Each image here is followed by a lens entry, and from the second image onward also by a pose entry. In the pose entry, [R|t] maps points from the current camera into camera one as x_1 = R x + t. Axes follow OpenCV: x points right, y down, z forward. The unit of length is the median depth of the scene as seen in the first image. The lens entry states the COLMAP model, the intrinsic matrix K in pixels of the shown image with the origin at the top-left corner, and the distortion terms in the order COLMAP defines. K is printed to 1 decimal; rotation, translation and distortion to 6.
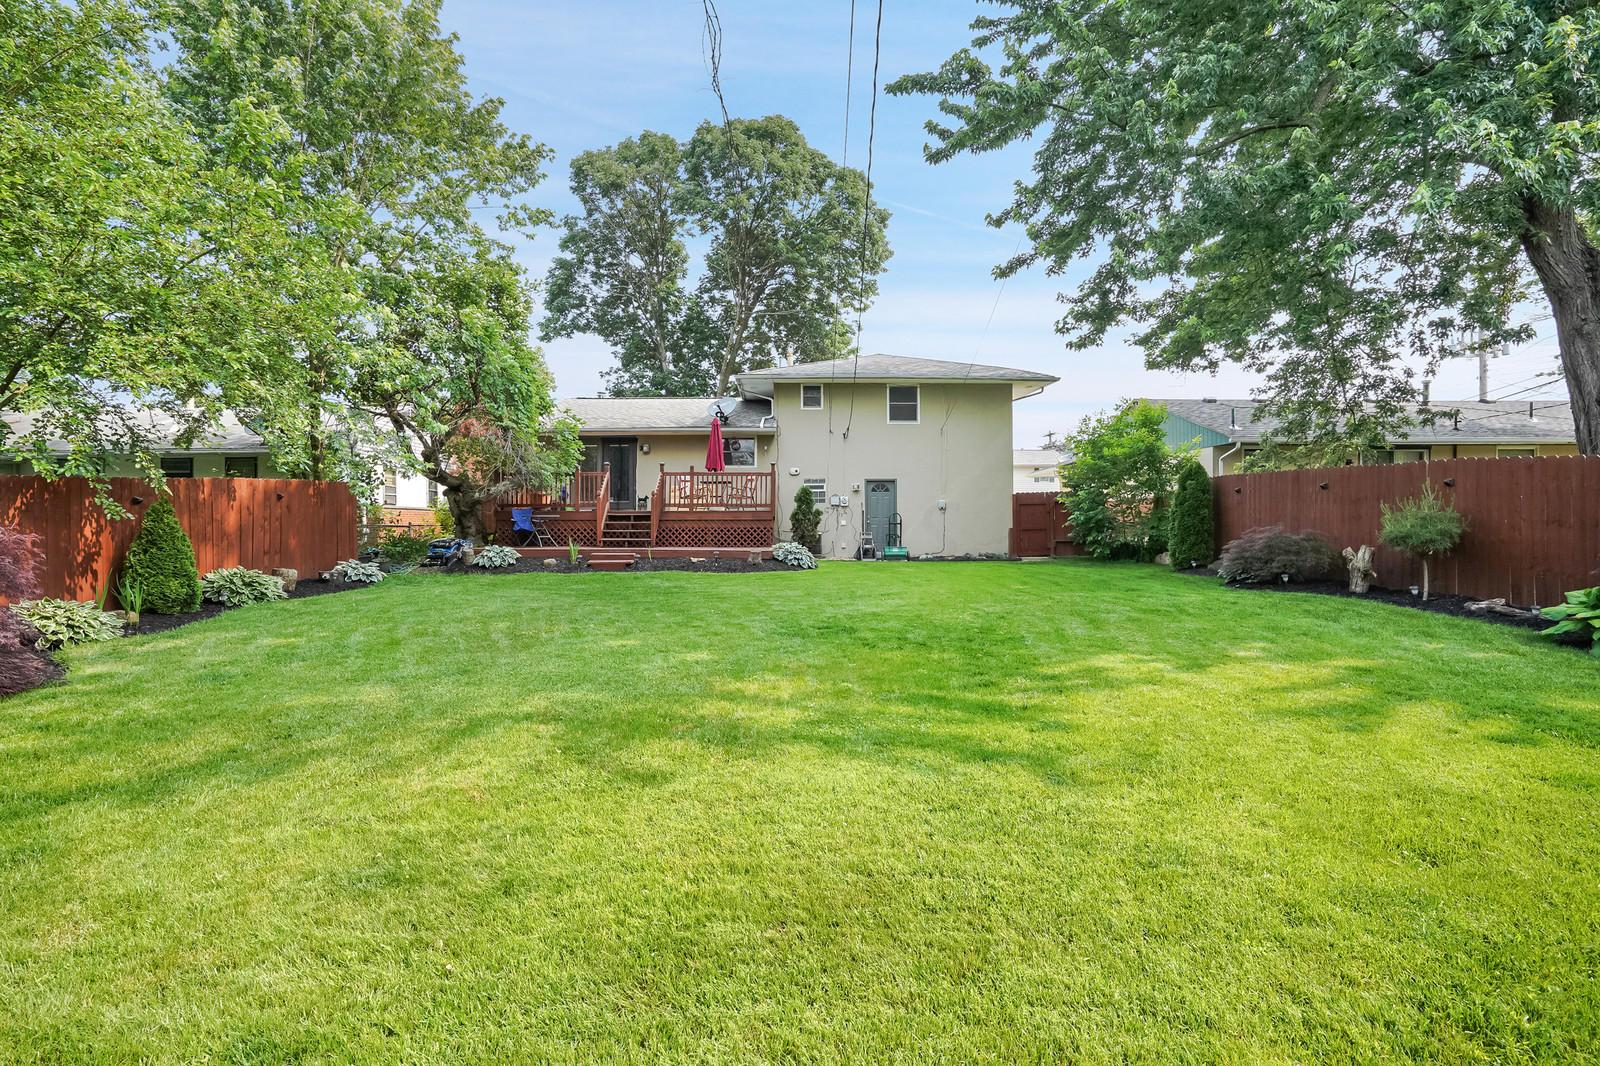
lens RADIAL K [[787.2, 0, 793.1], [0, 787.2, 525.2], [0, 0, 1]] dist [-0.032352, 0.005734]
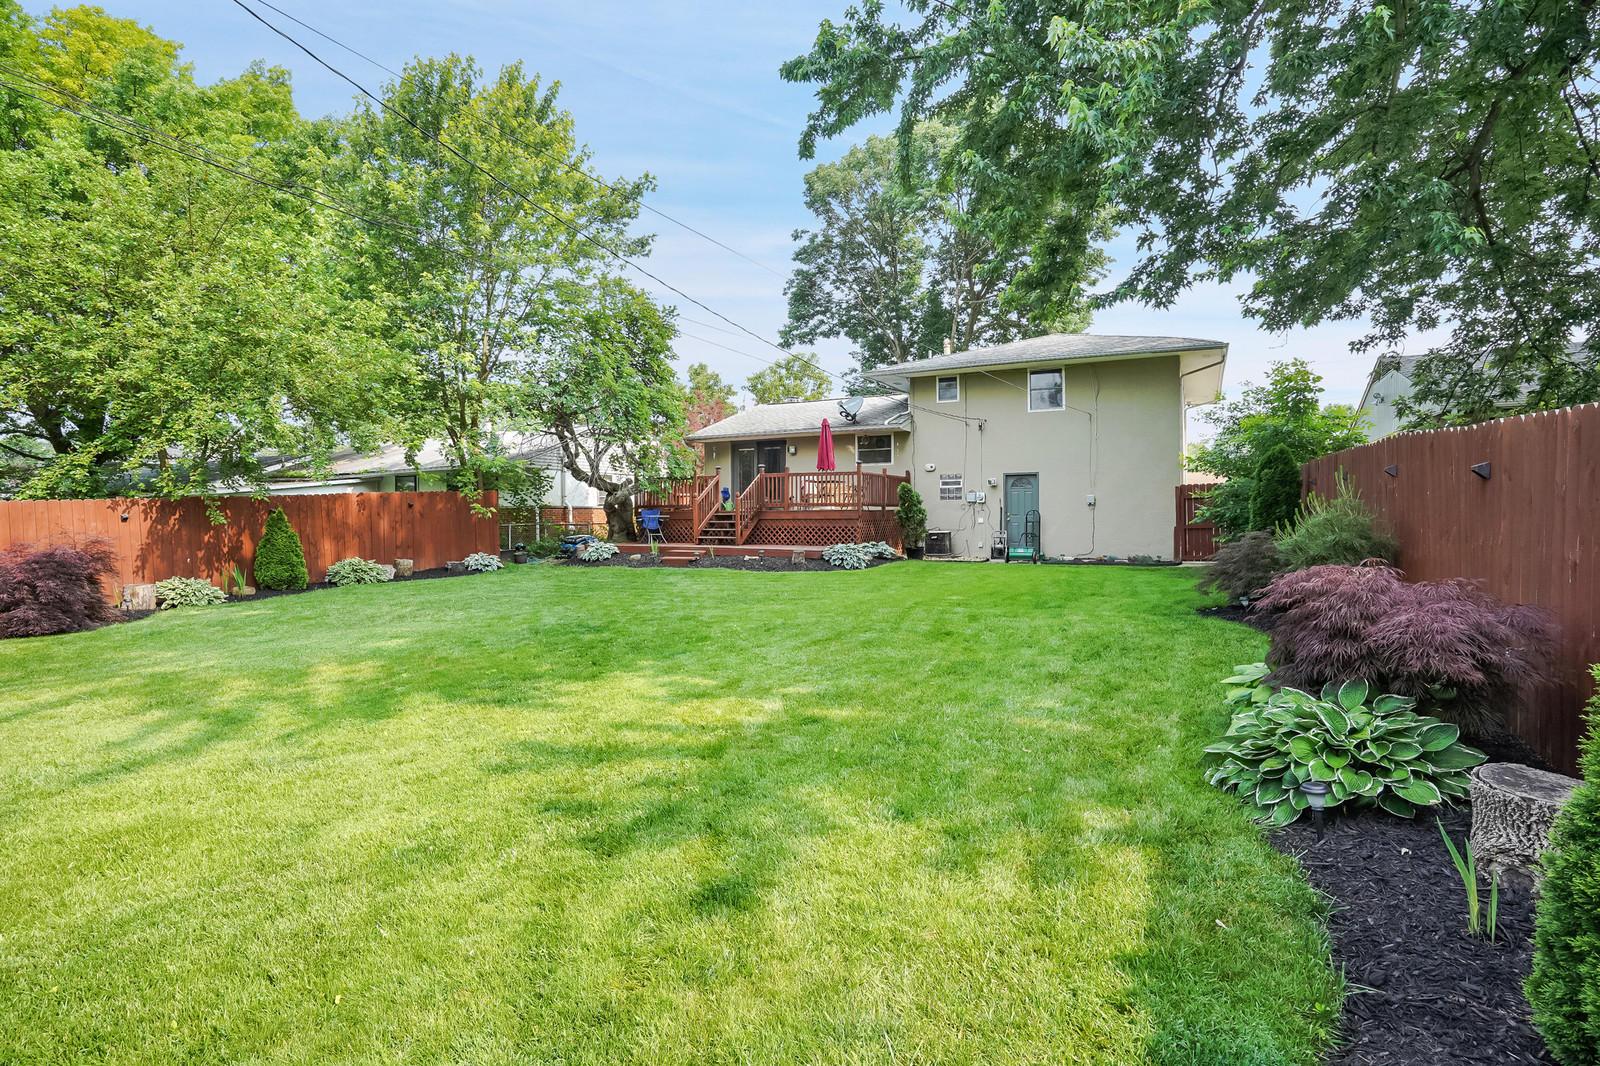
lens RADIAL K [[787.2, 0, 791.6], [0, 787.2, 537.3], [0, 0, 1]] dist [-0.032352, 0.005734]
pose [[0.884111, 0.009784, -0.467174, 0.305210], [0.002065, 0.999689, 0.024844, -0.007032], [0.467272, -0.022929, 0.883816, 0.069273]]
